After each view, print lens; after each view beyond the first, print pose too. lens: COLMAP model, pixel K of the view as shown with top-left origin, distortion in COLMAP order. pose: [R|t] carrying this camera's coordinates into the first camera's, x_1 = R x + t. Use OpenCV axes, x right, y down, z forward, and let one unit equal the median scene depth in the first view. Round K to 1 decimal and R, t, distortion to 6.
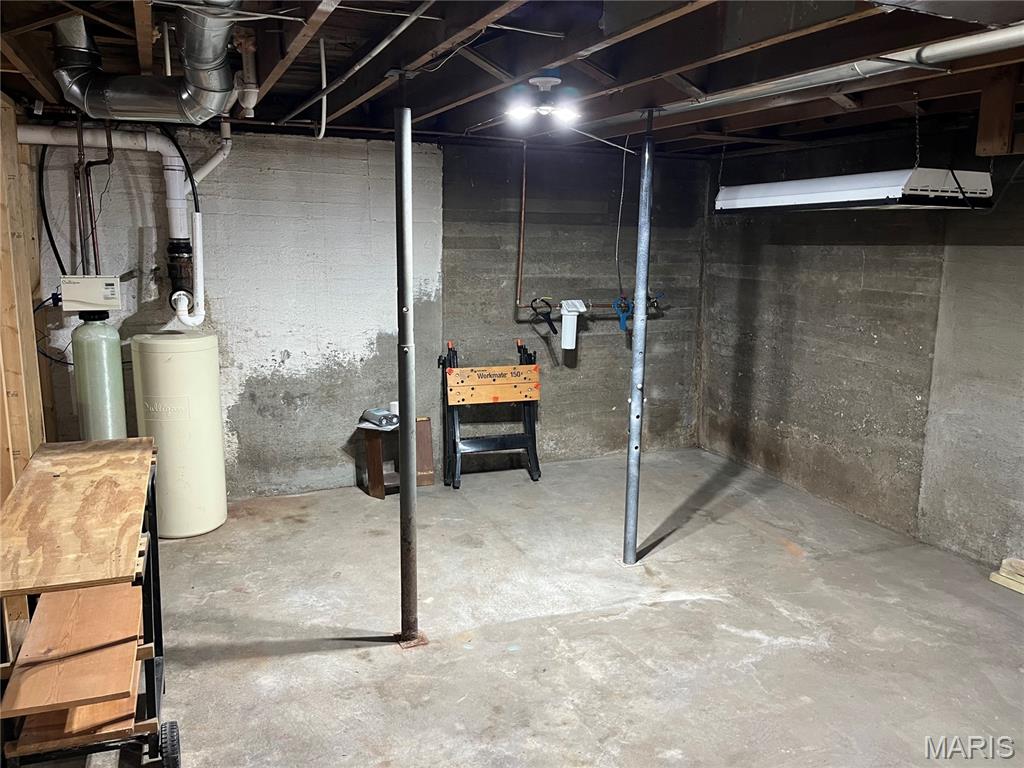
lens RADIAL K [[807.9, 0, 511.0], [0, 807.9, 382.7], [0, 0, 1]] dist [-0.000244, -0.000152]
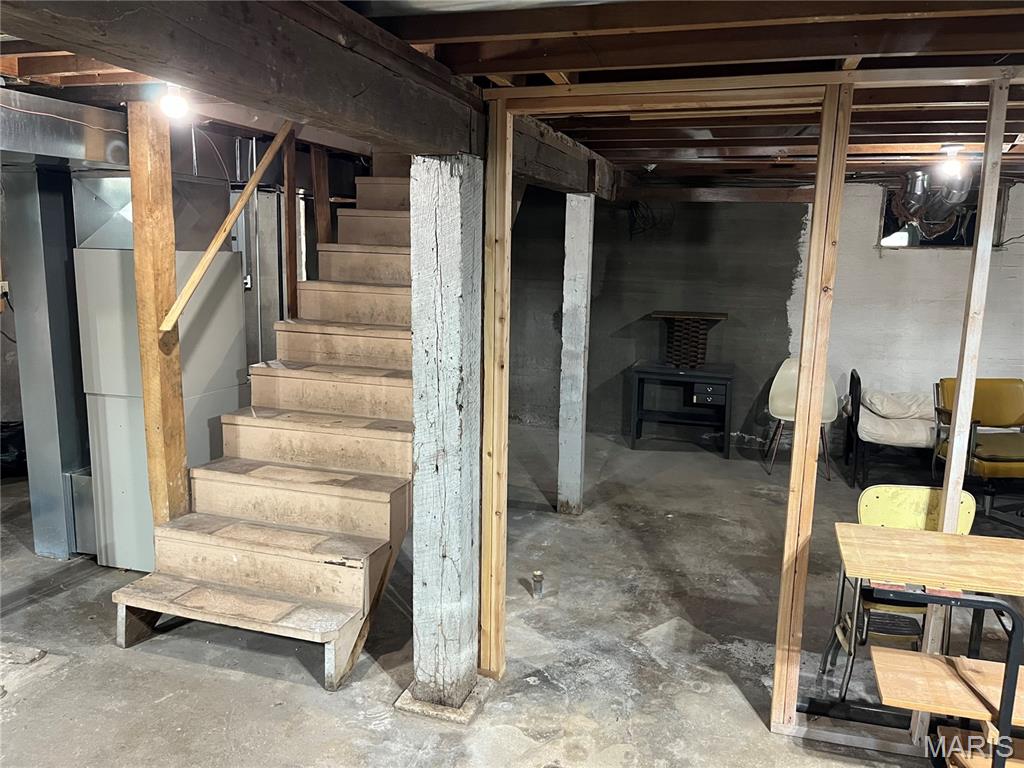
lens RADIAL K [[807.9, 0, 512.8], [0, 807.9, 384.5], [0, 0, 1]] dist [-0.000244, -0.000152]
pose [[-0.641156, 0.100473, -0.760805, 0.600501], [-0.176125, 0.945664, 0.273311, -0.209379], [0.746927, 0.309231, -0.588622, 1.116585]]
